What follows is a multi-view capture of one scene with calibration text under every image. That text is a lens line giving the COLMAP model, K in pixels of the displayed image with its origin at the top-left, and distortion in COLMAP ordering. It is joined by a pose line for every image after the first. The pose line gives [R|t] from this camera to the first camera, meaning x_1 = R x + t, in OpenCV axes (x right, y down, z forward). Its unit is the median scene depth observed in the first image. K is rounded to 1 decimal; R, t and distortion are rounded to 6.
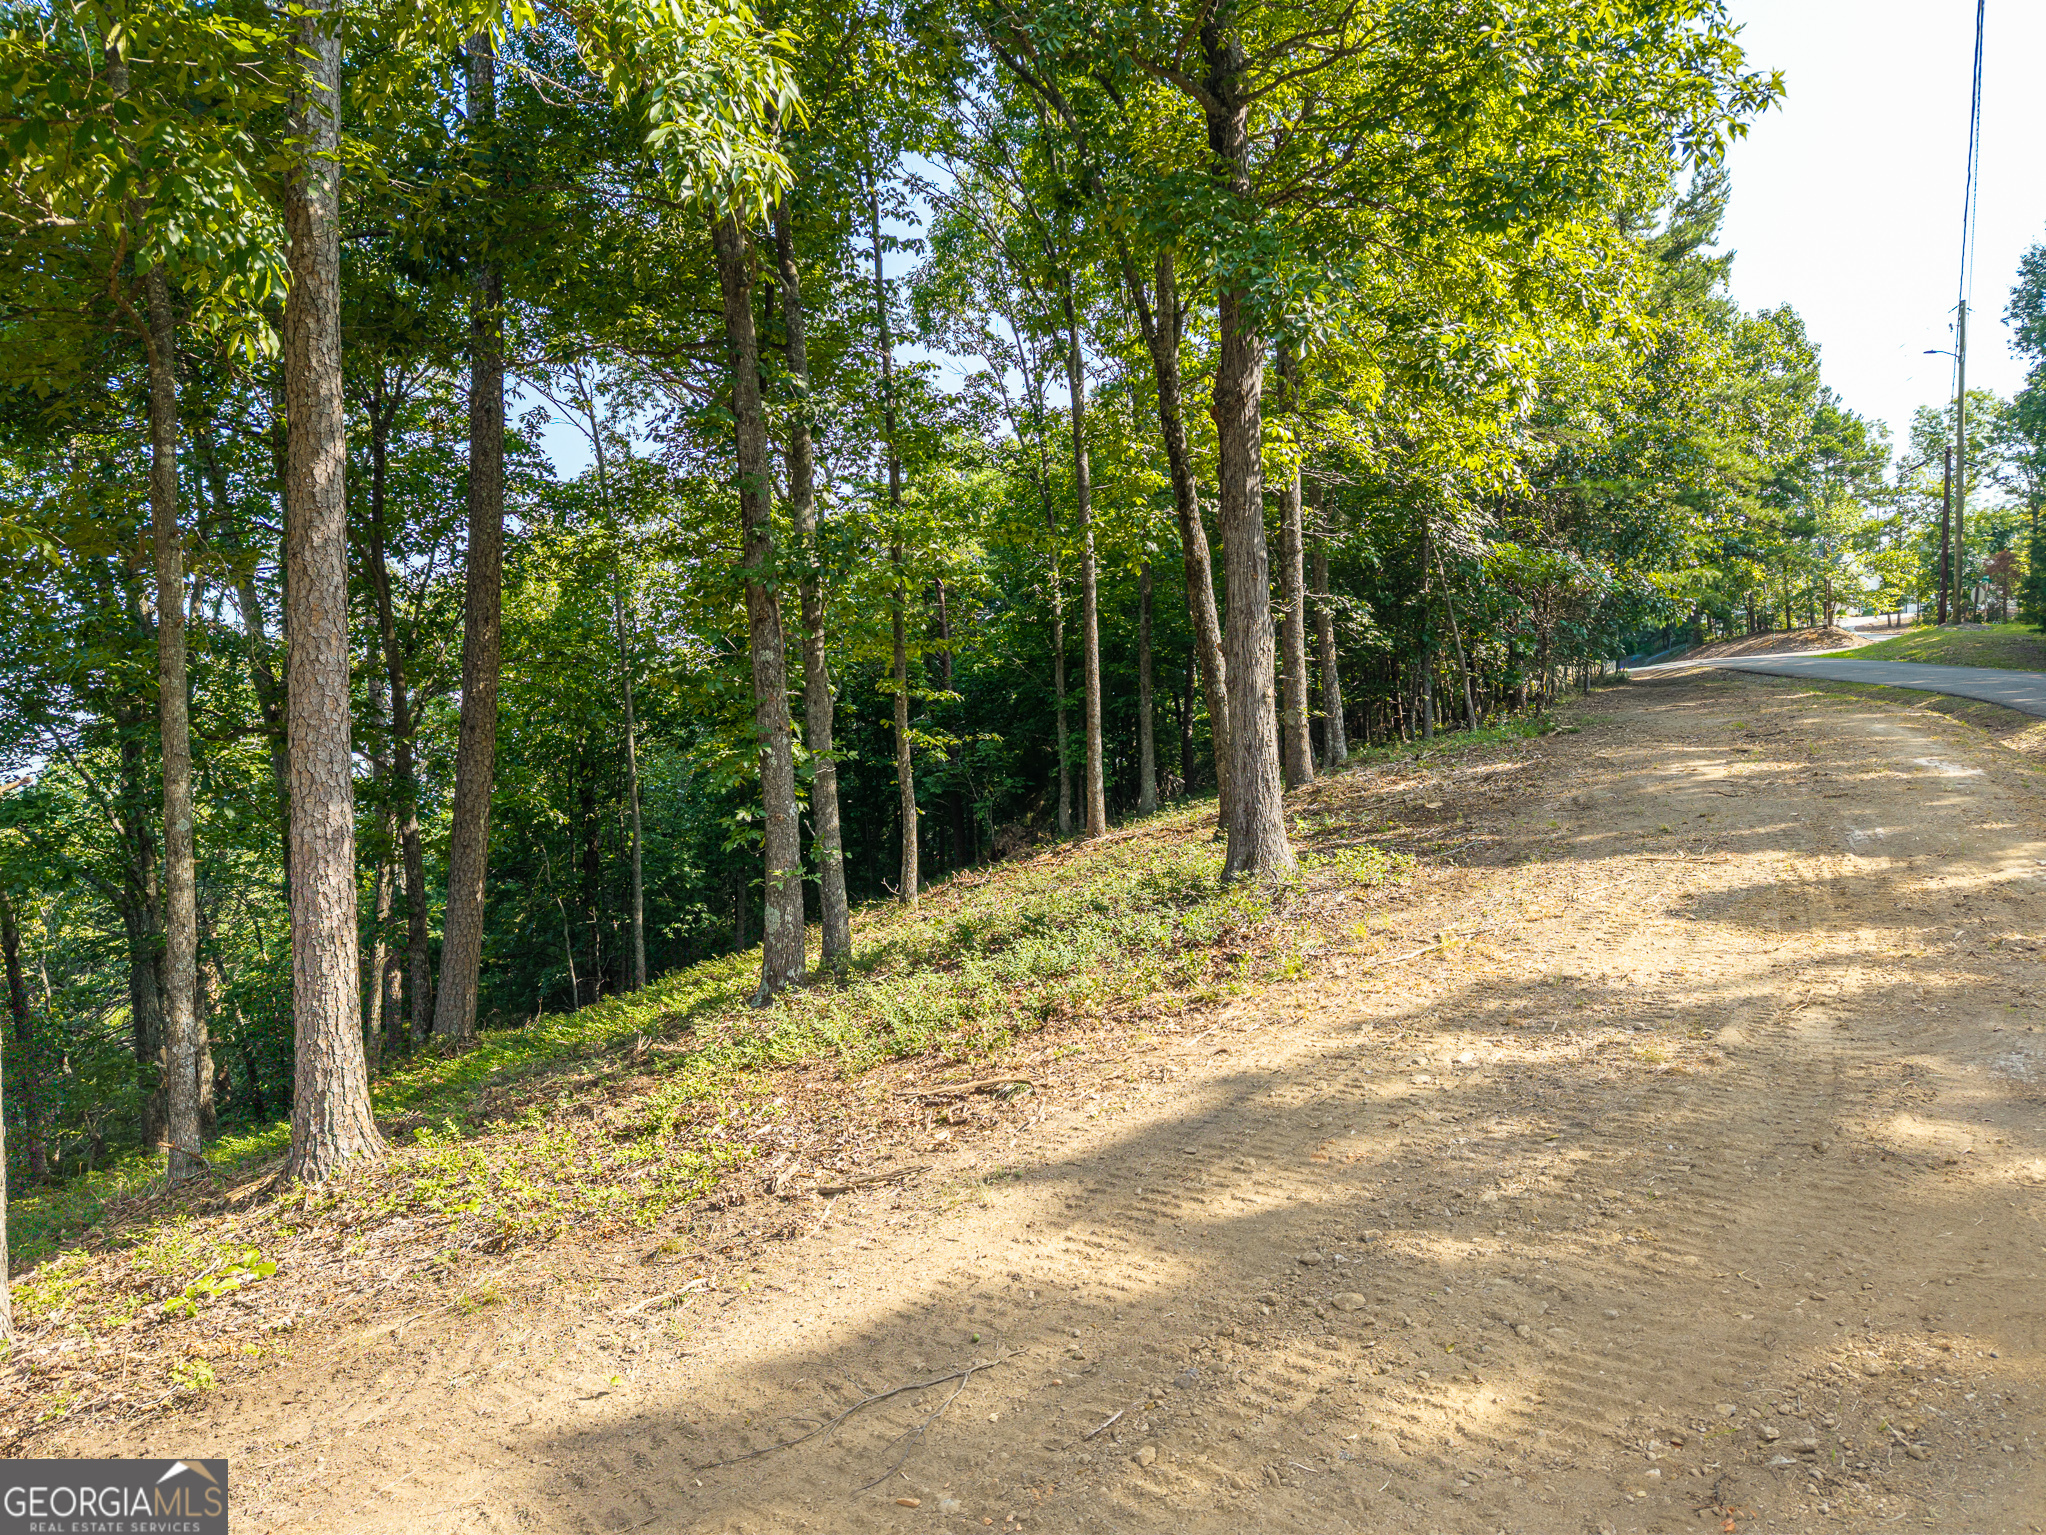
lens RADIAL K [[1398.3, 0, 1022.0], [0, 1398.3, 770.0], [0, 0, 1]] dist [0.063442, -0.063158]
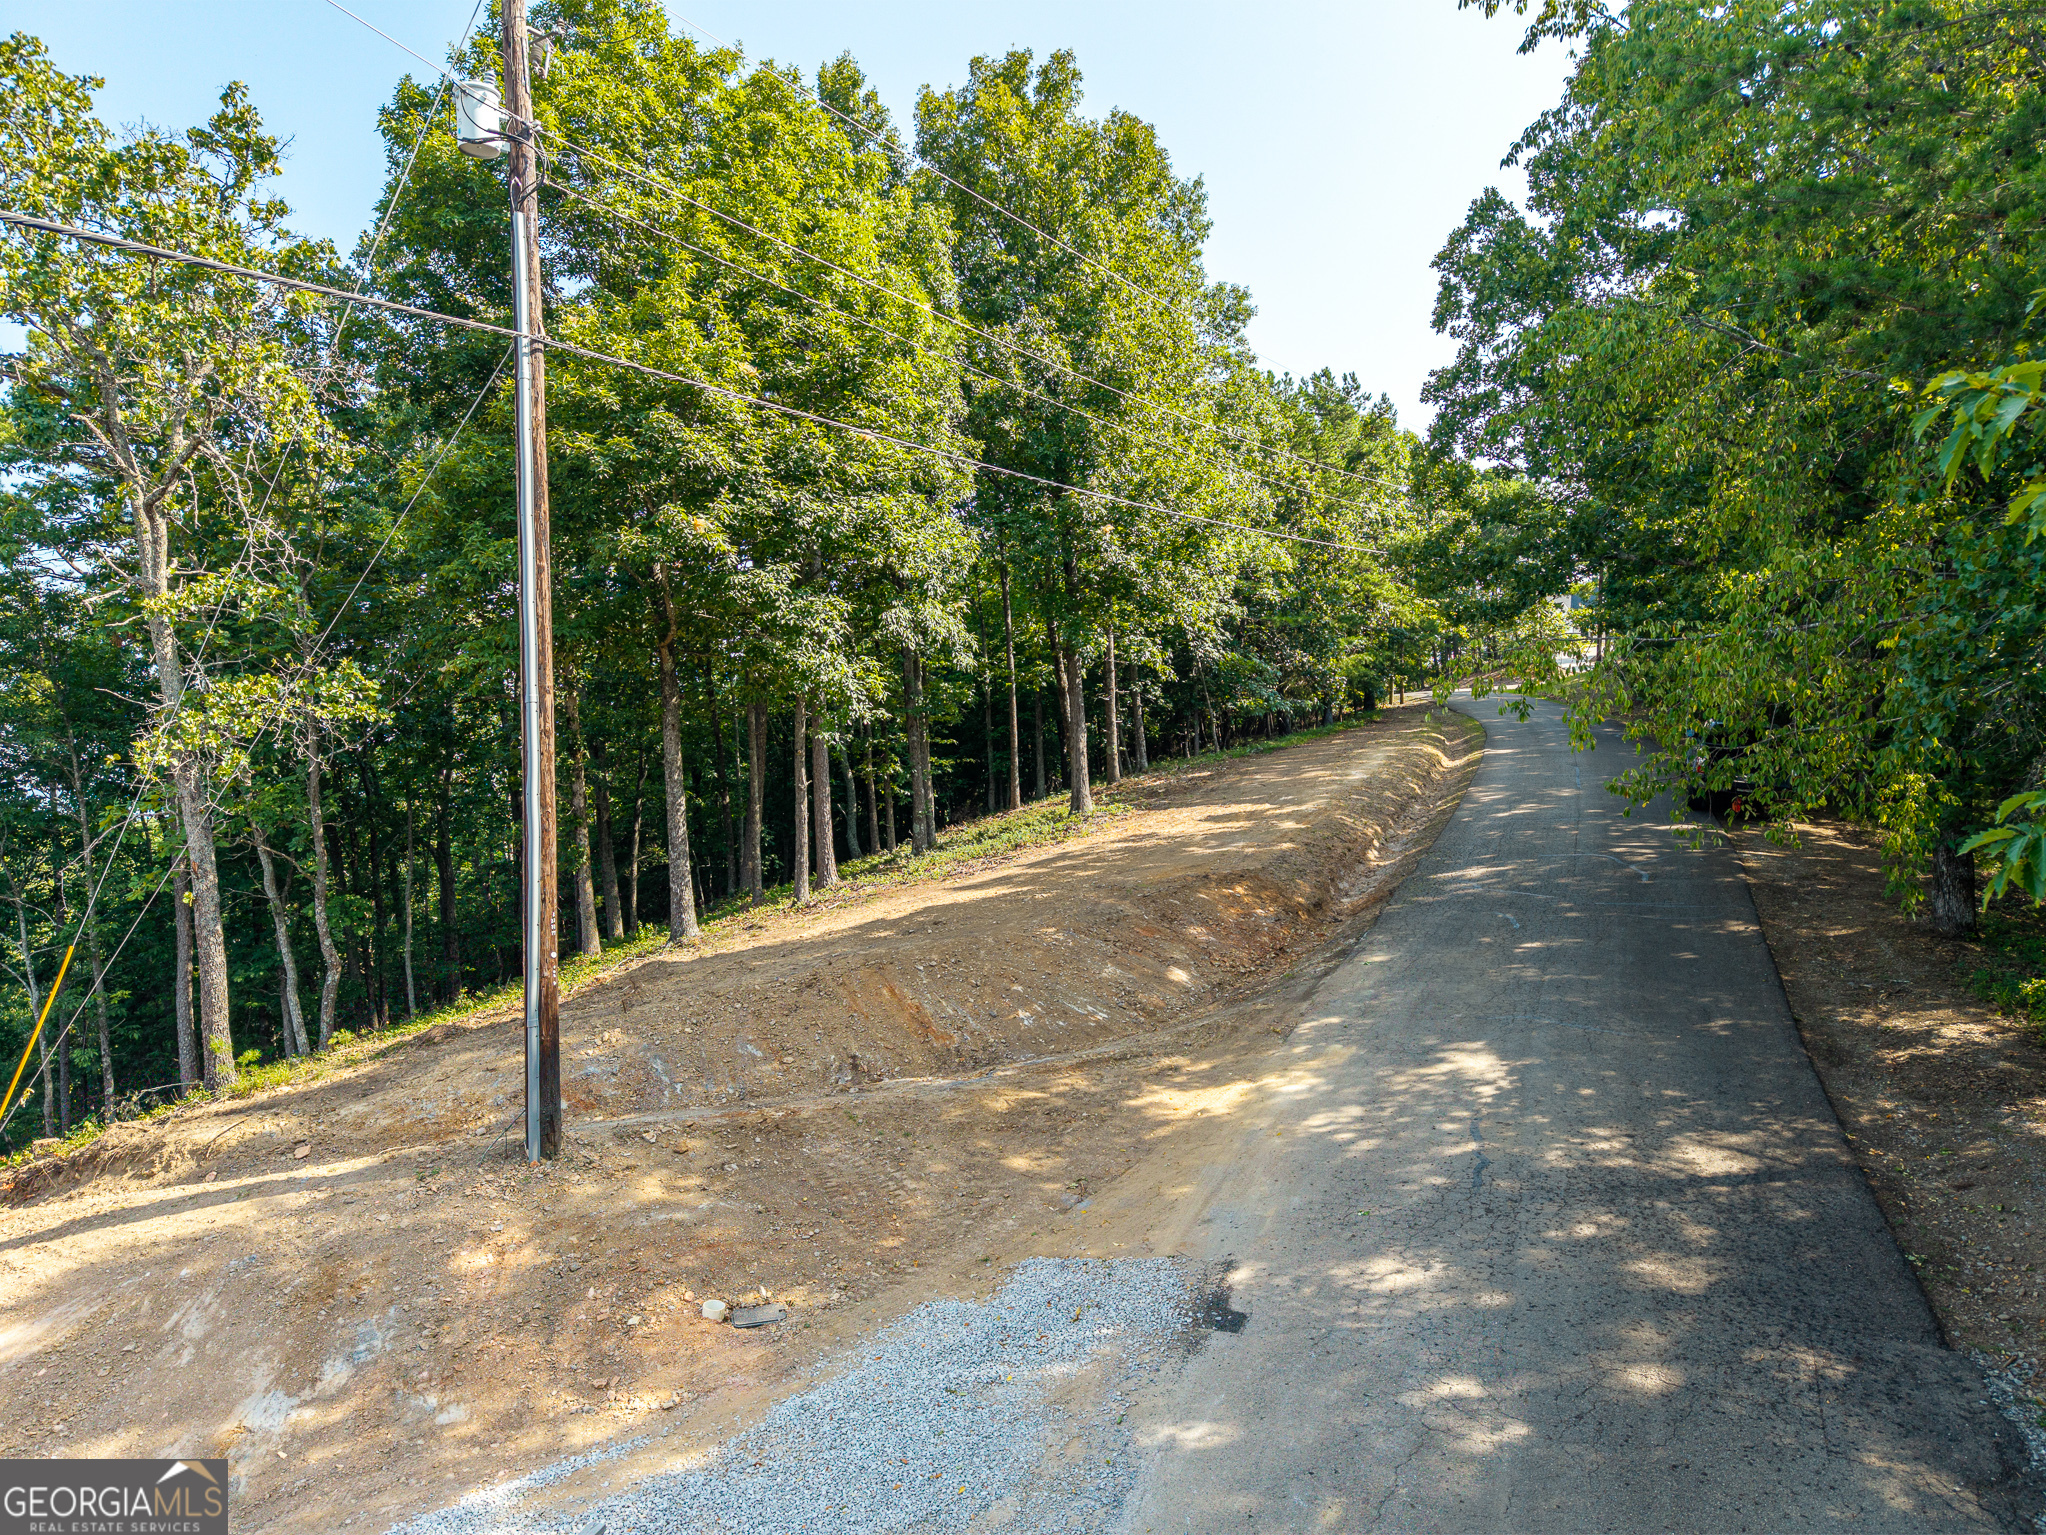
lens RADIAL K [[1398.3, 0, 1023.2], [0, 1398.3, 765.9], [0, 0, 1]] dist [0.063442, -0.063158]
pose [[0.996841, -0.003186, 0.079362, -0.130740], [0.003300, 0.999994, -0.001298, -0.014012], [-0.079357, 0.001556, 0.996845, -1.358927]]
